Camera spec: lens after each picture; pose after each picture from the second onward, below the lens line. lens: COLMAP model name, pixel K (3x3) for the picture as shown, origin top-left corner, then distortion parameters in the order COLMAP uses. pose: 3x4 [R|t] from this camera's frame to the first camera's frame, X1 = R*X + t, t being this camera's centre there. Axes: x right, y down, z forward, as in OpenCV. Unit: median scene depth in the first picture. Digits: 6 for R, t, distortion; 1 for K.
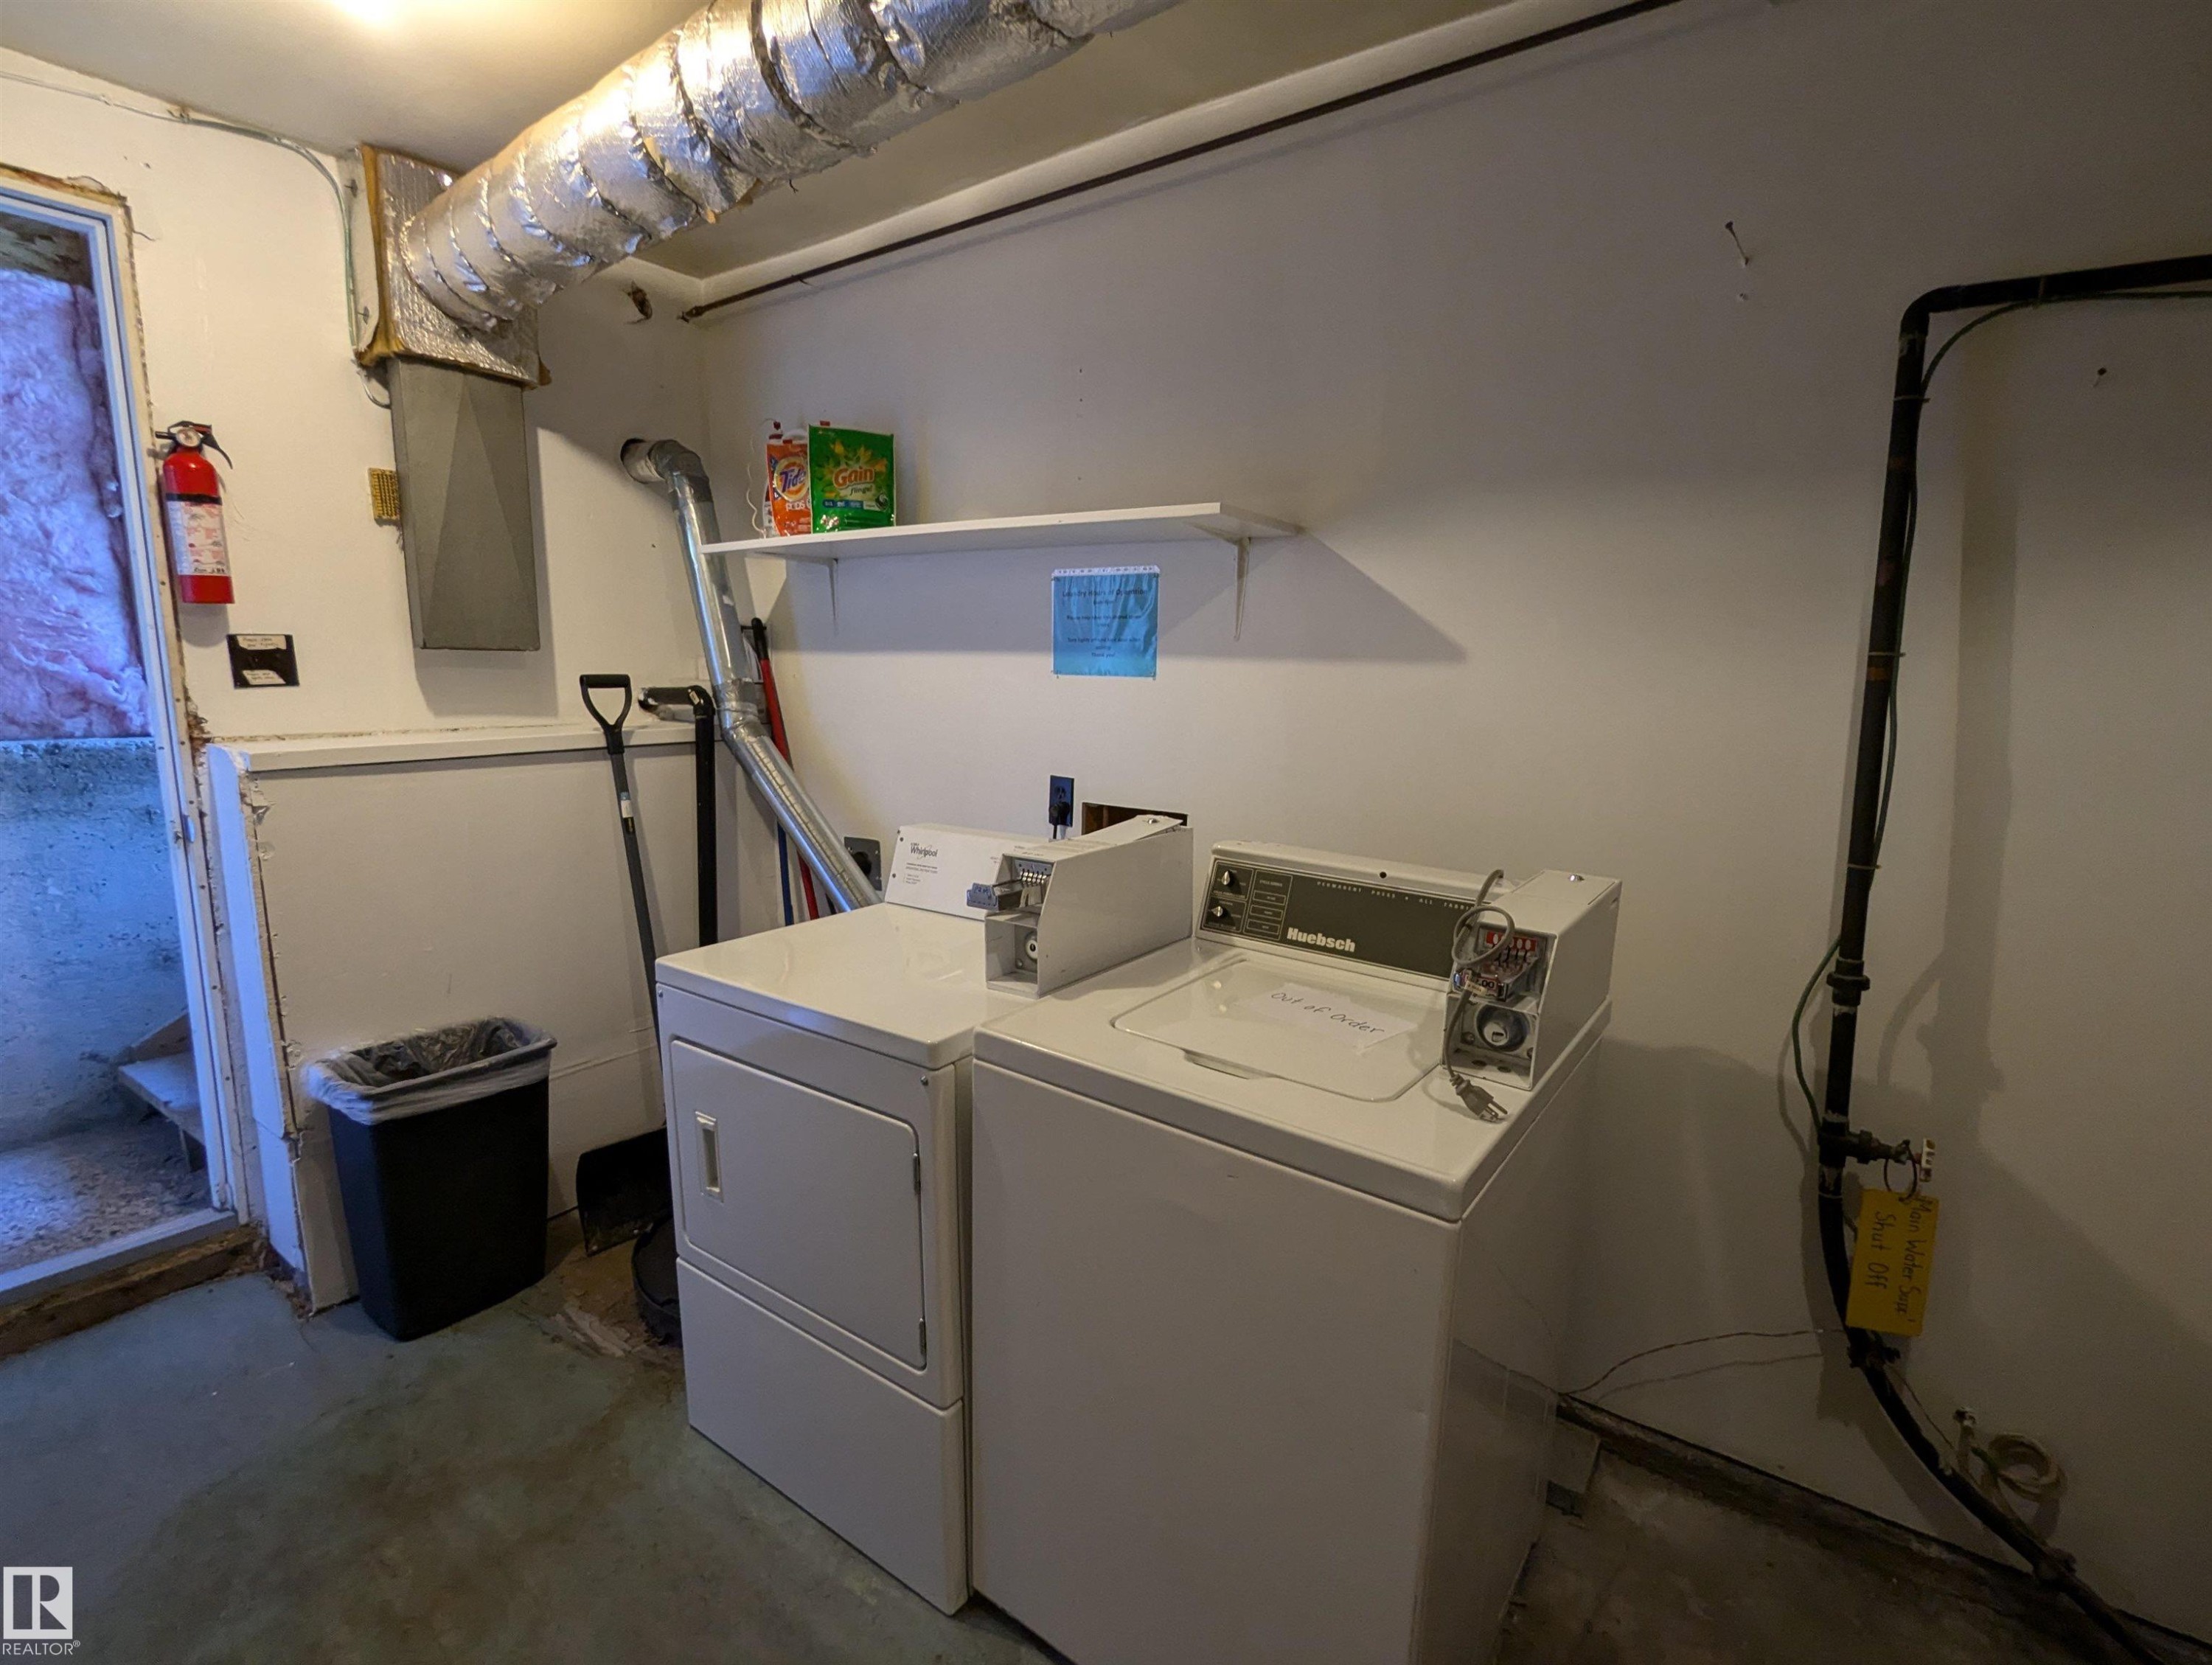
lens RADIAL K [[1051.5, 0, 1124.8], [0, 1051.5, 833.7], [0, 0, 1]] dist [0.009383, -0.000858]
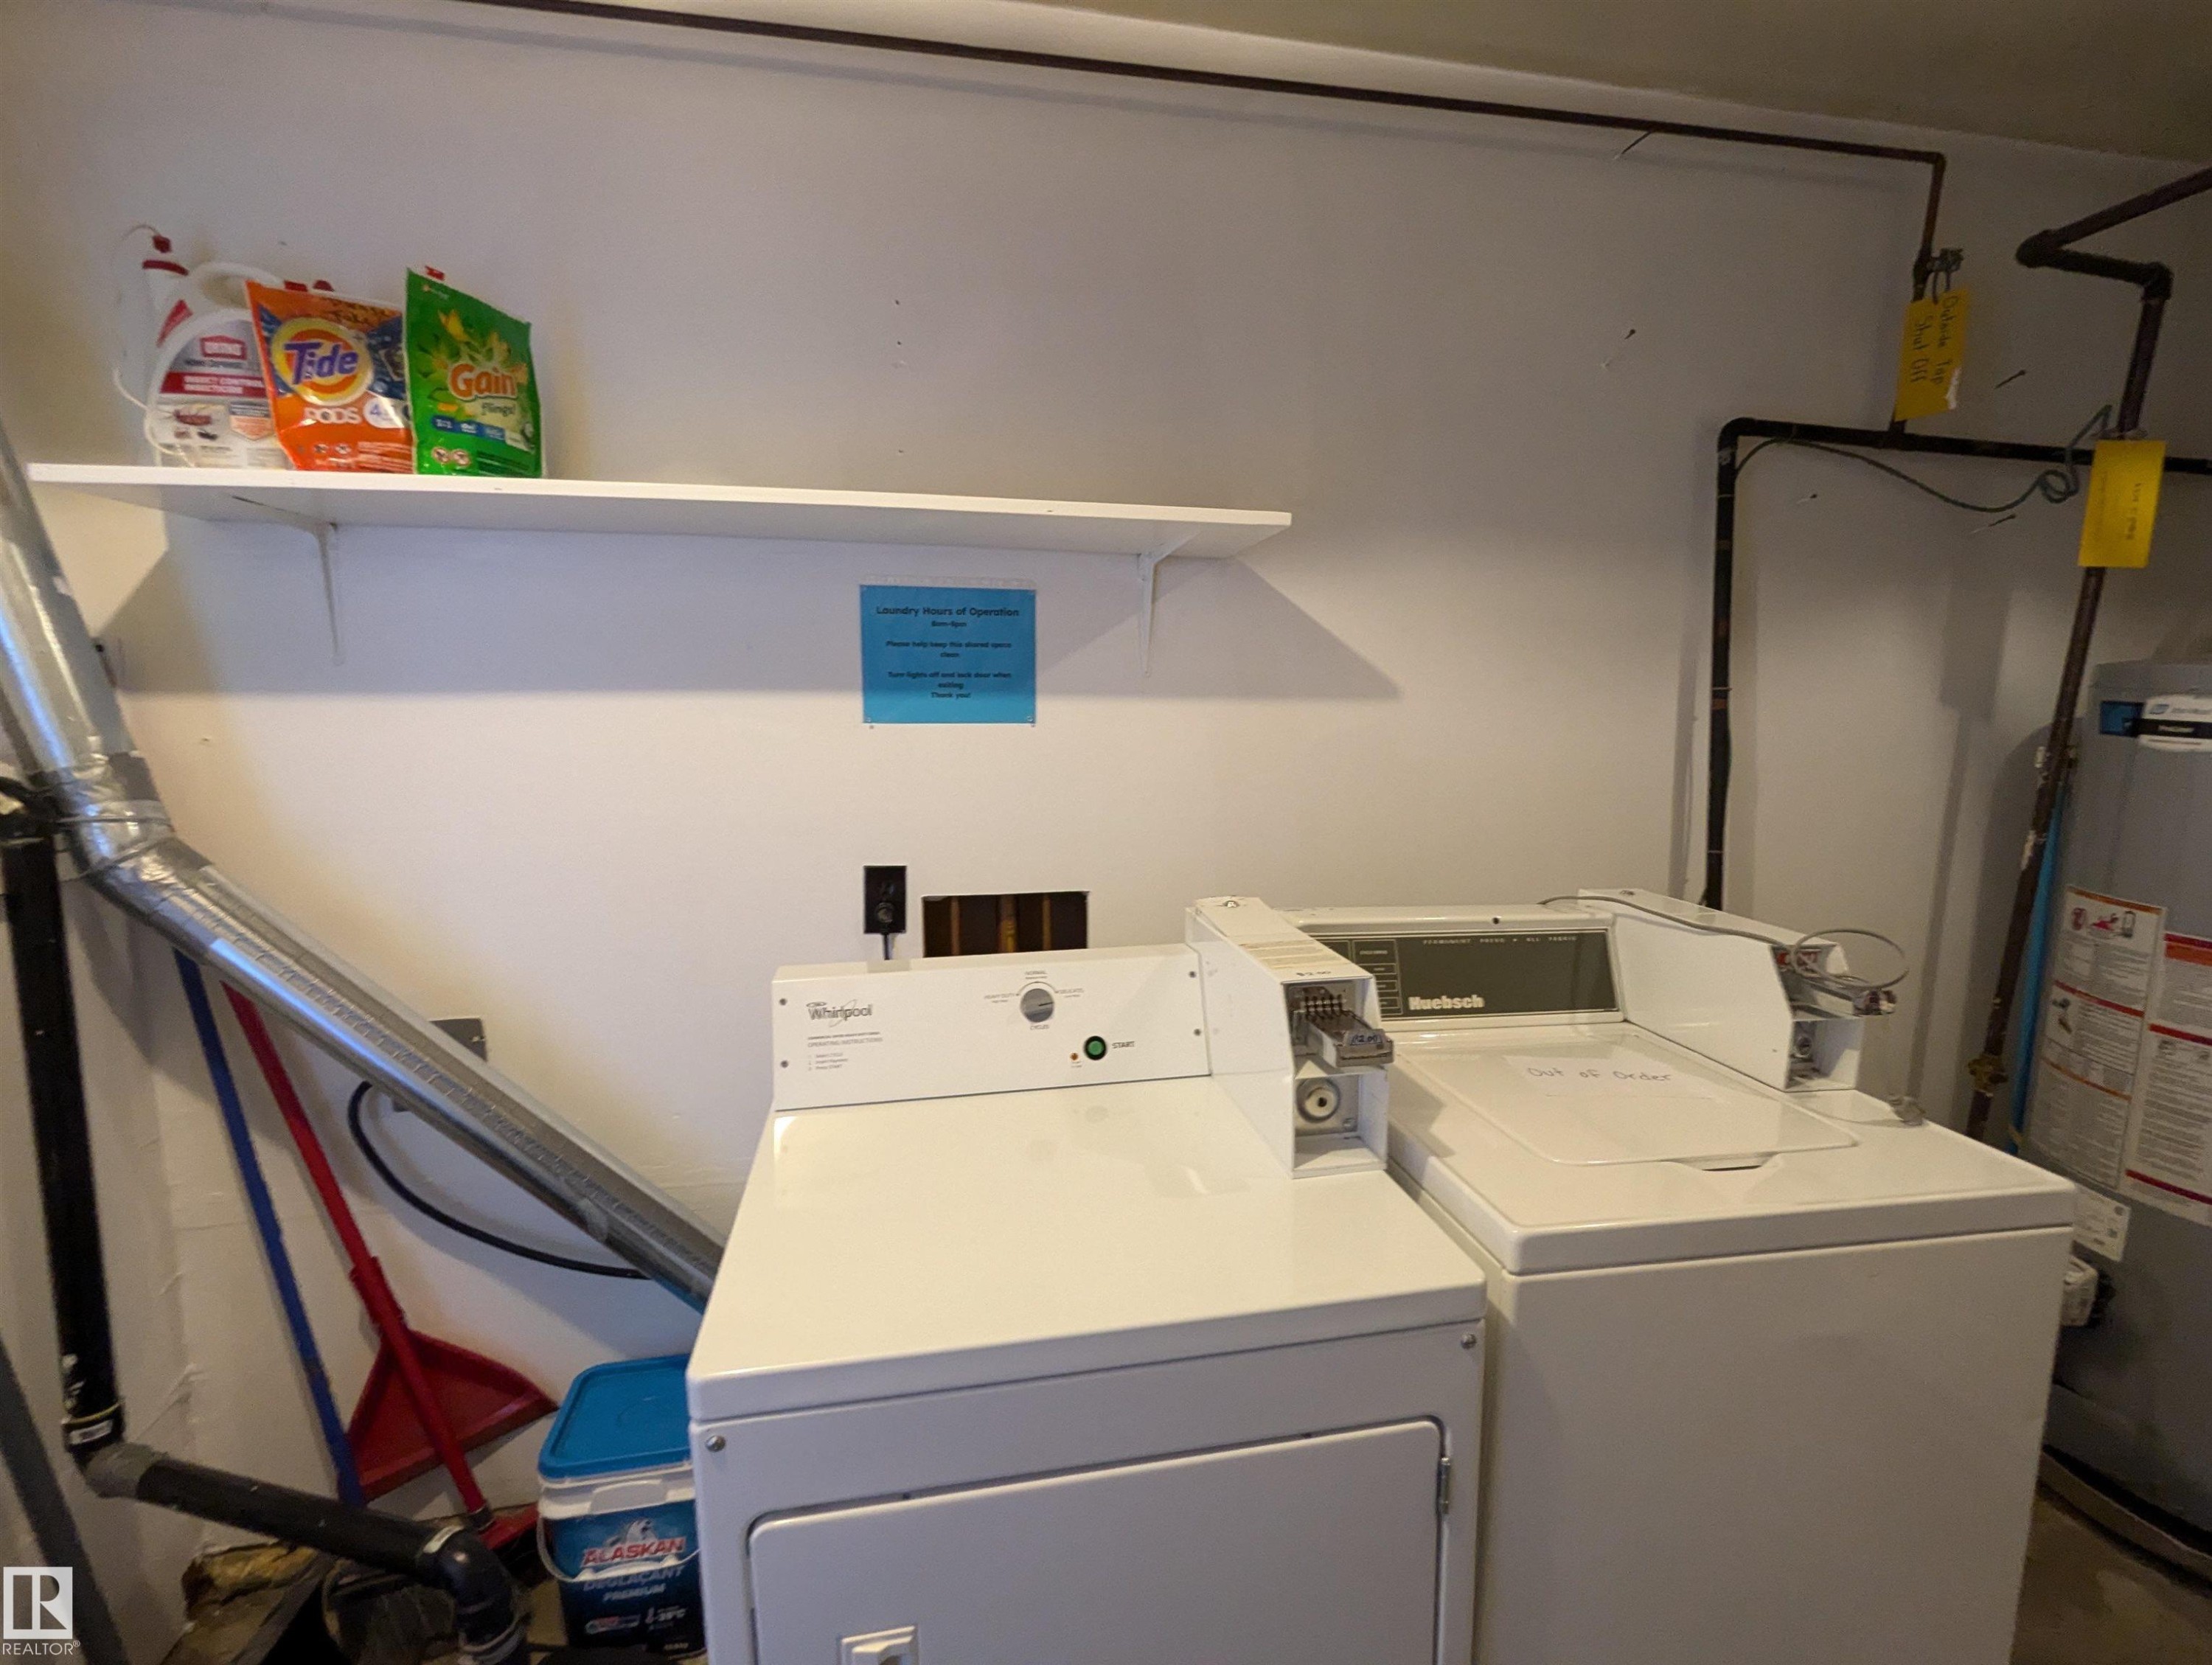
lens RADIAL K [[1051.5, 0, 1111.4], [0, 1051.5, 826.4], [0, 0, 1]] dist [0.009383, -0.000858]
pose [[0.684863, -0.104582, 0.721128, -0.499565], [0.127430, 0.991586, 0.022784, -0.082895], [-0.717443, 0.076290, 0.692427, 0.426712]]
